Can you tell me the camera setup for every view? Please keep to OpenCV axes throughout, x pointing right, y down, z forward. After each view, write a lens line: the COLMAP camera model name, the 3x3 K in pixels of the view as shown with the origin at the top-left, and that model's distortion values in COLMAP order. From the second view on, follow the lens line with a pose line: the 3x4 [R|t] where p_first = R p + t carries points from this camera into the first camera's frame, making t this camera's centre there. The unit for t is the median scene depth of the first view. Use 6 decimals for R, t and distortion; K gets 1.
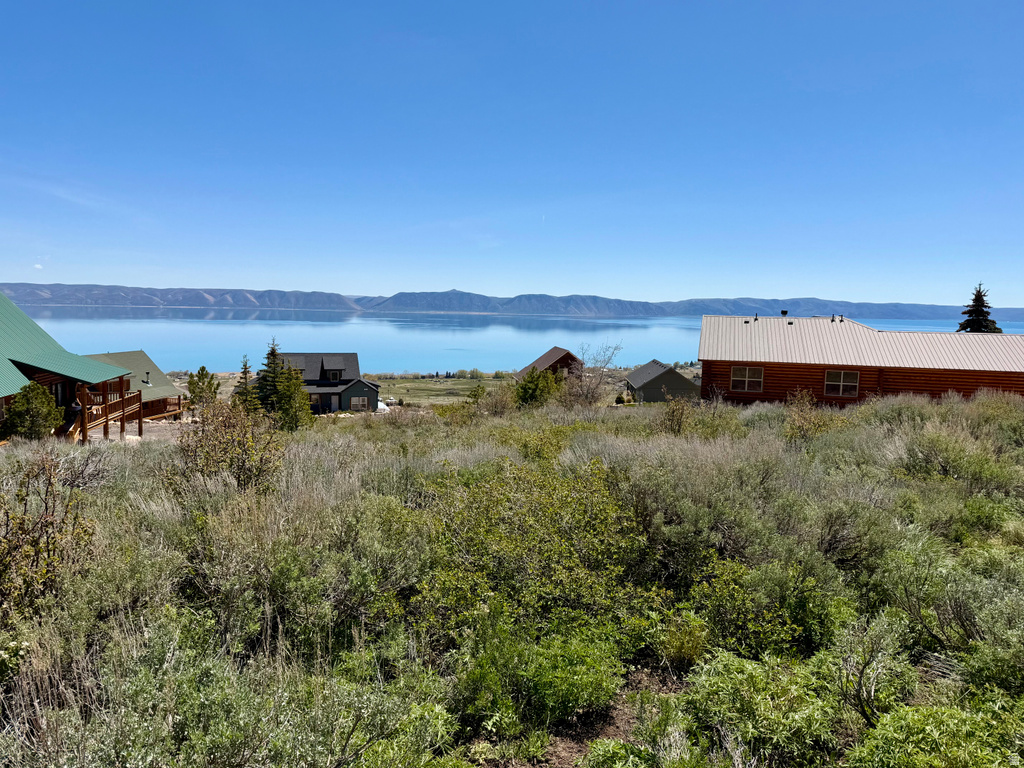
lens RADIAL K [[715.1, 0, 513.2], [0, 715.1, 390.9], [0, 0, 1]] dist [0.136040, -0.200769]
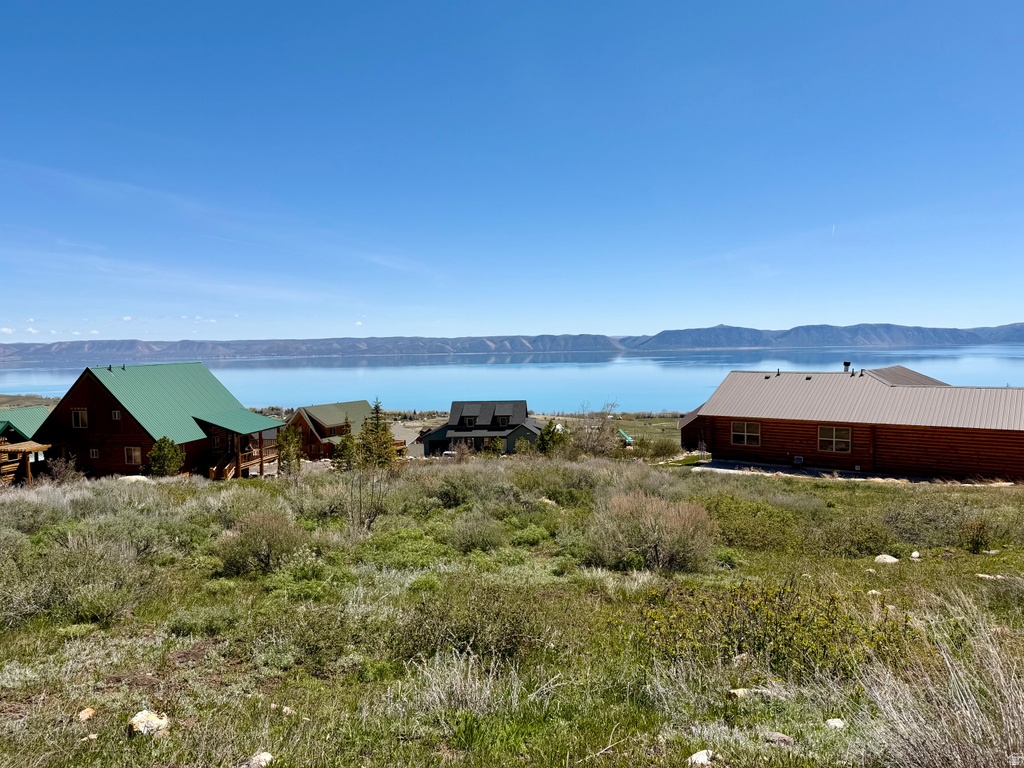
lens RADIAL K [[715.1, 0, 513.2], [0, 715.1, 390.9], [0, 0, 1]] dist [0.136040, -0.200769]
pose [[0.934764, -0.014188, -0.354986, 0.354282], [-0.004935, 0.998587, -0.052909, -0.019584], [0.355235, 0.051209, 0.933373, -0.089096]]
